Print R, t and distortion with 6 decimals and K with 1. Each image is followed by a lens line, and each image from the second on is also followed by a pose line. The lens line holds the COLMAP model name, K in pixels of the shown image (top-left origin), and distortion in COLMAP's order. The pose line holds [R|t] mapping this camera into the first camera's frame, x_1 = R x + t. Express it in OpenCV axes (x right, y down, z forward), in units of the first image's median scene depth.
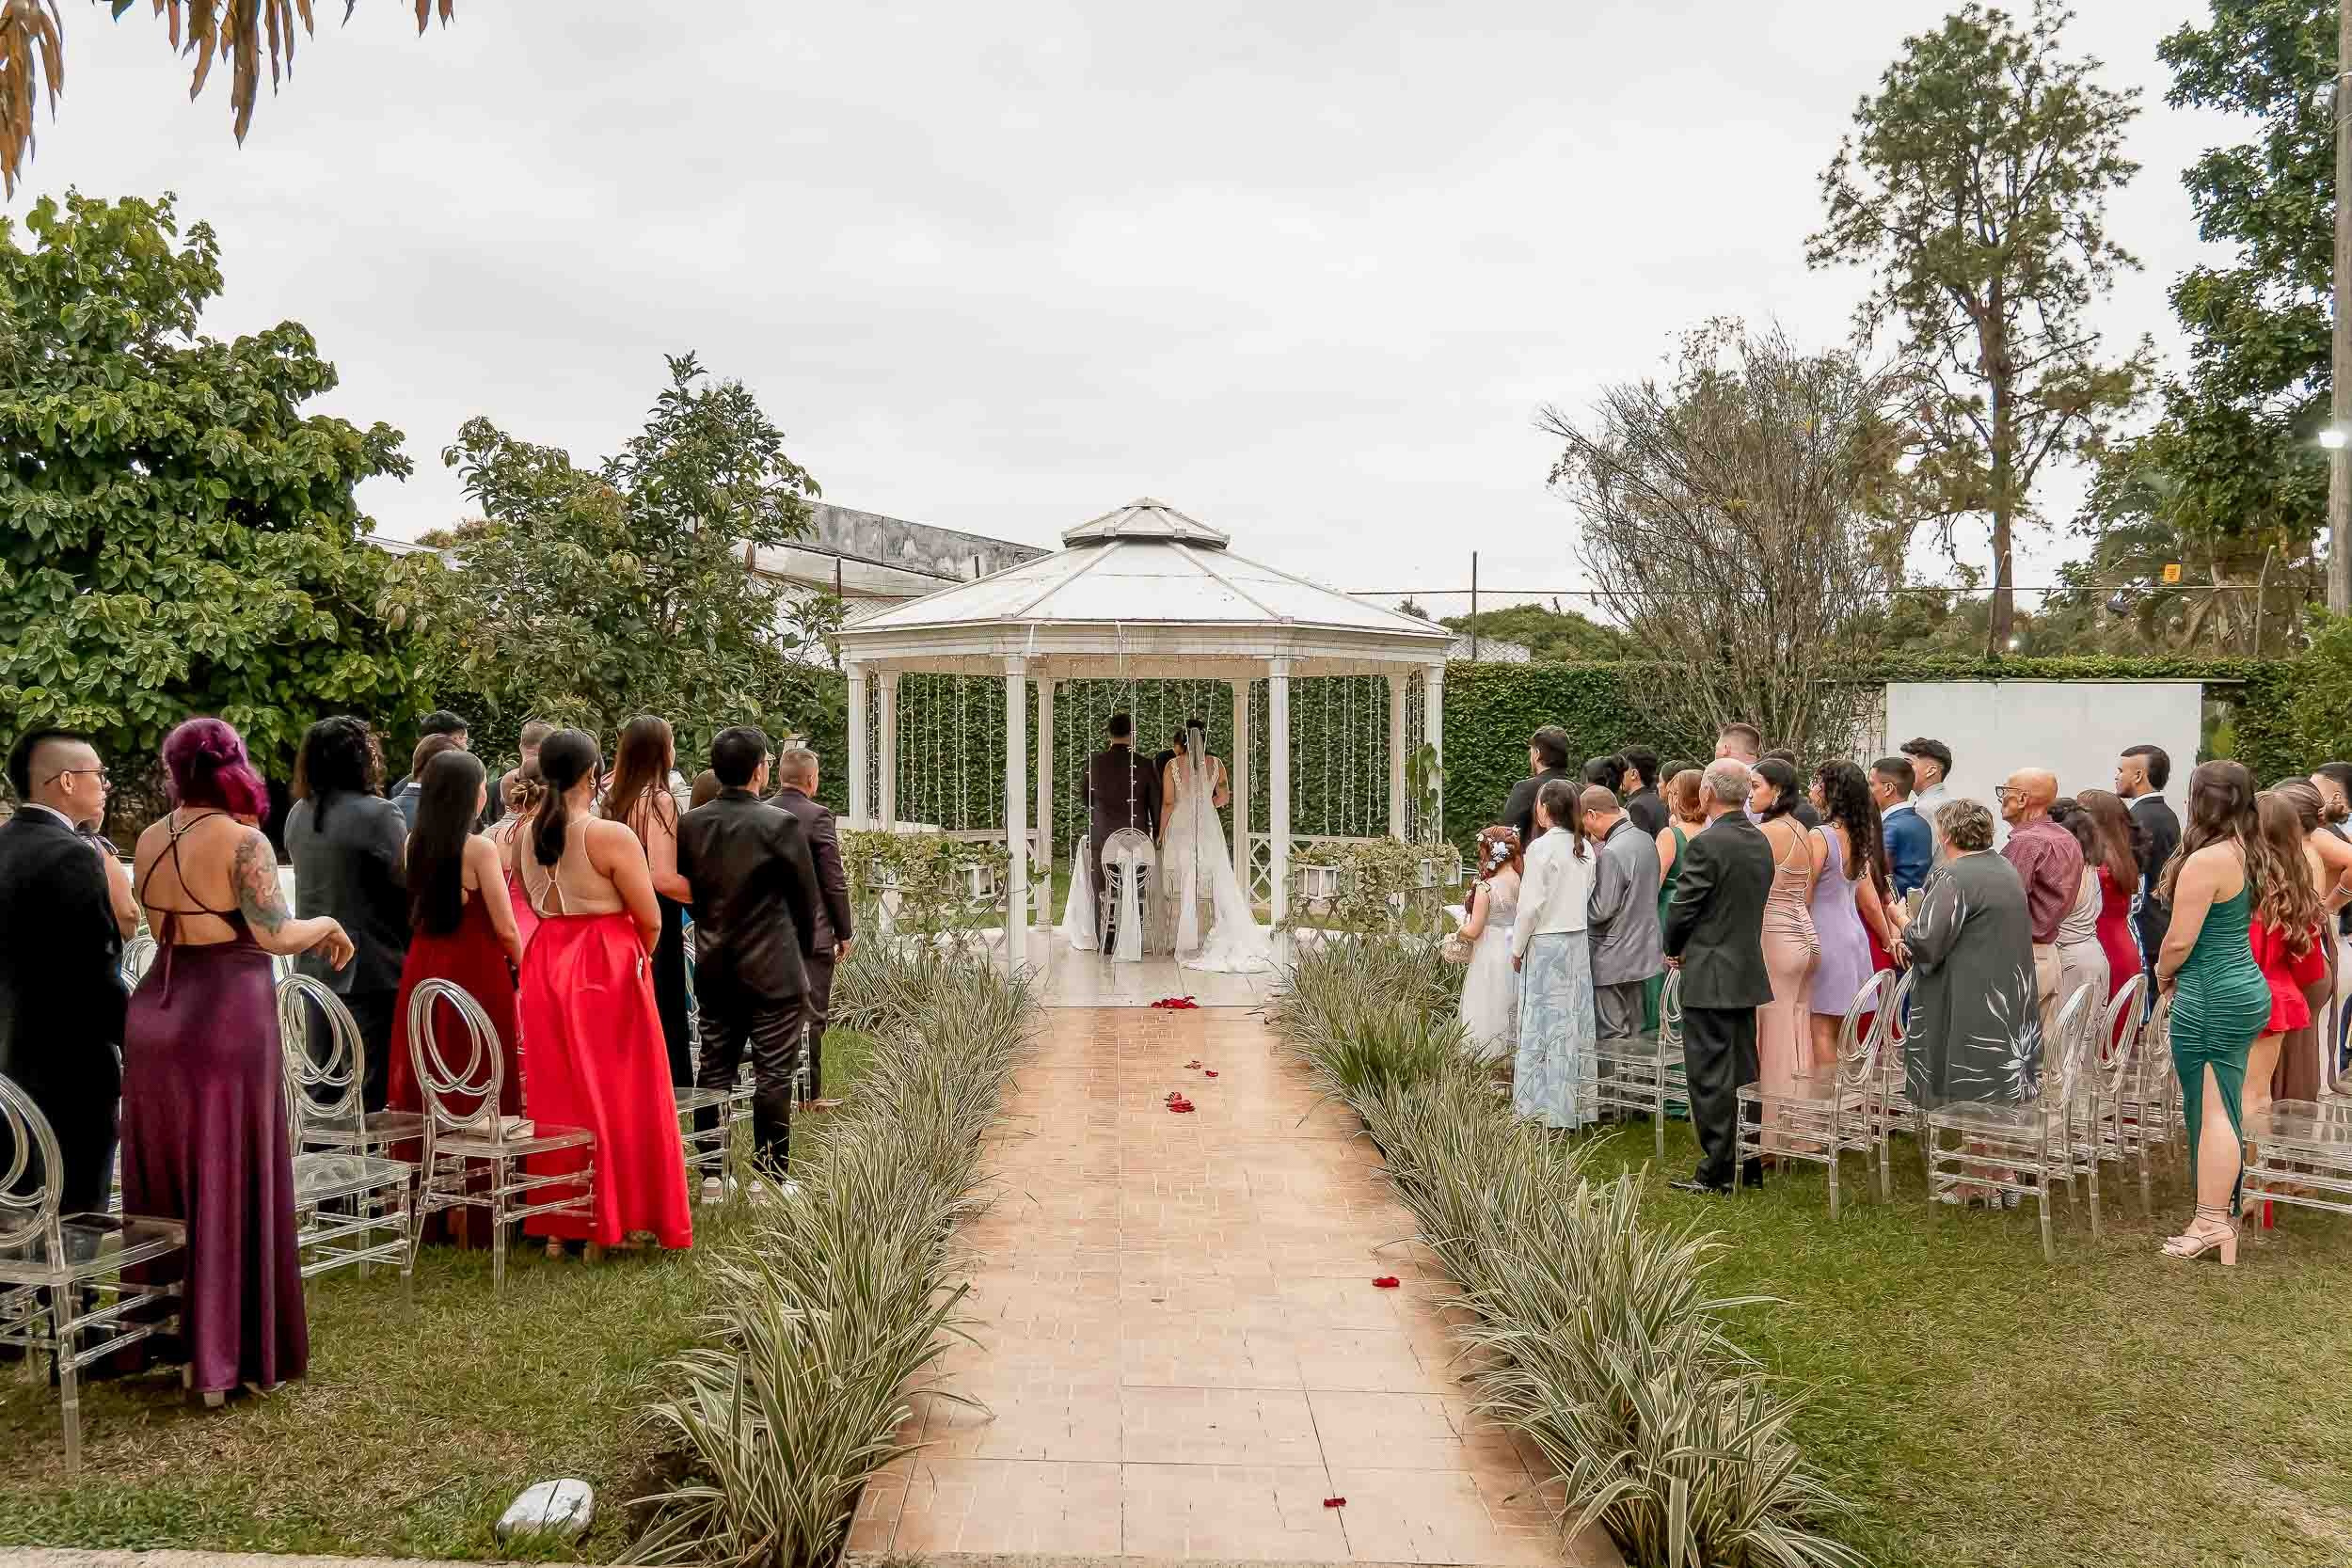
lens RADIAL K [[1695.0, 0, 1175.1], [0, 1695.0, 784.4], [0, 0, 1]] dist [-0.003182, 0.001797]
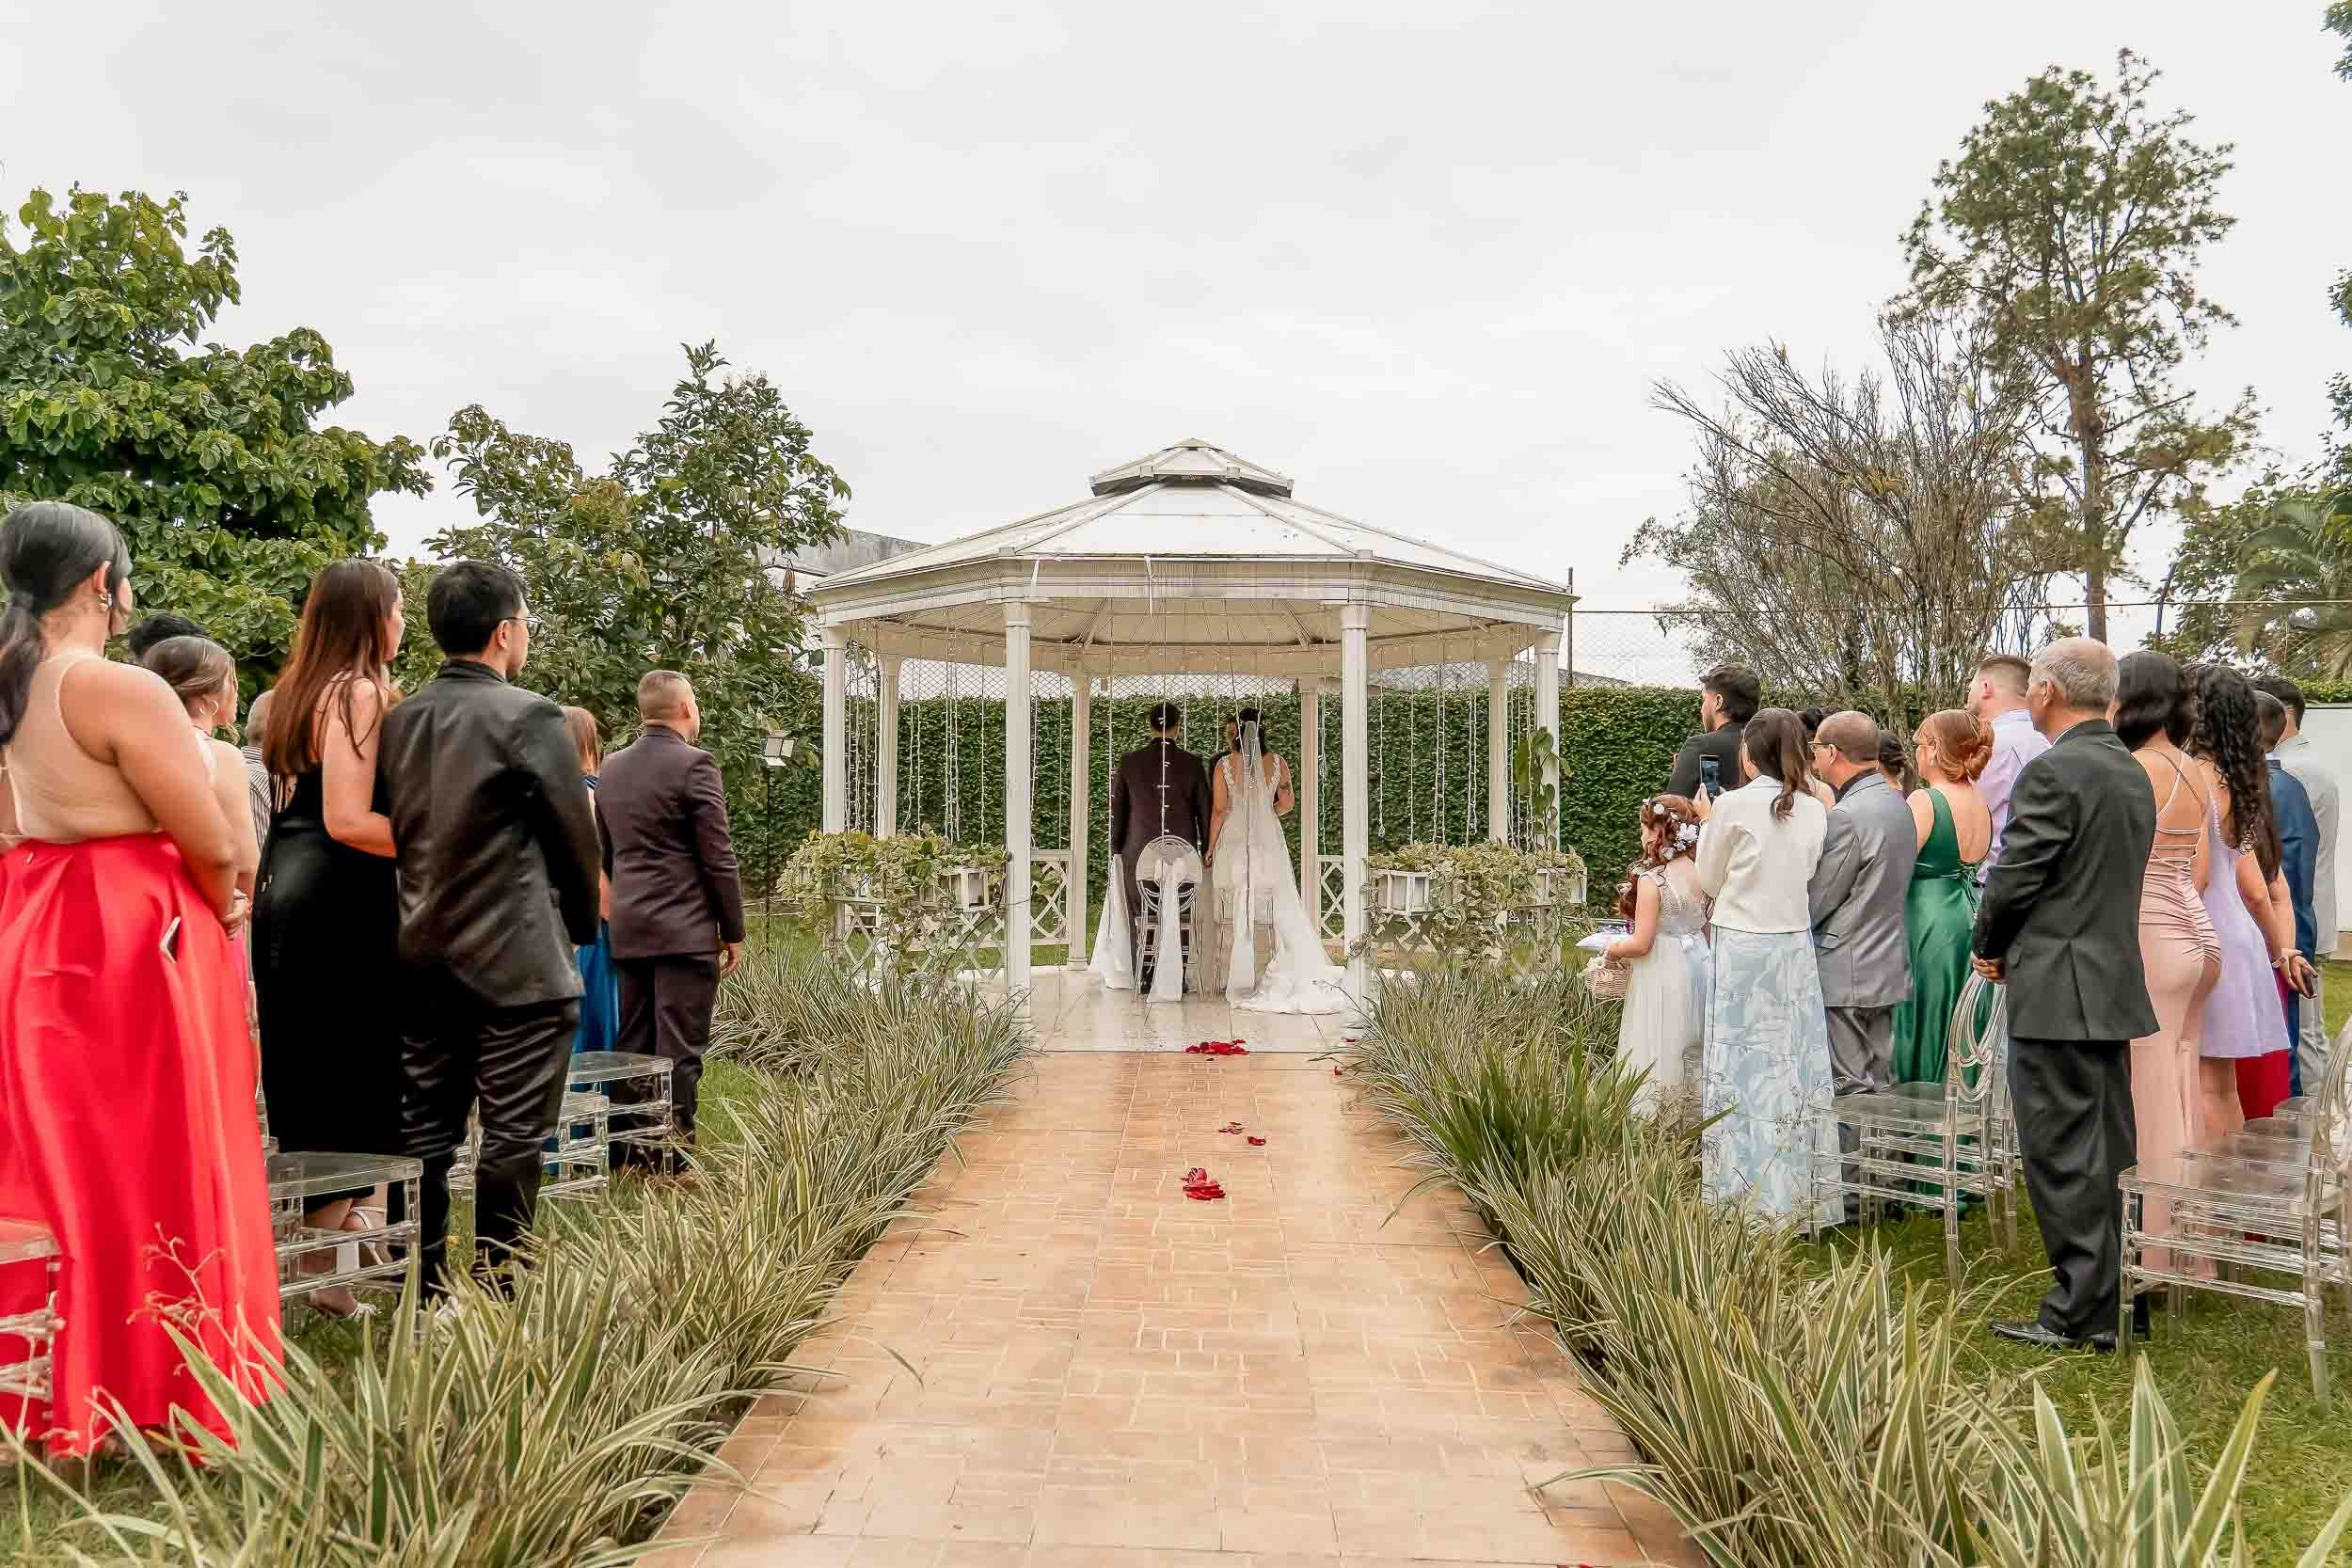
lens RADIAL K [[1695.0, 0, 1177.4], [0, 1695.0, 778.2], [0, 0, 1]] dist [-0.003182, 0.001797]
pose [[0.999039, 0.001524, -0.043814, 0.010378], [-0.003345, 0.999132, -0.041518, 0.027440], [0.043712, 0.041625, 0.998177, 0.160416]]
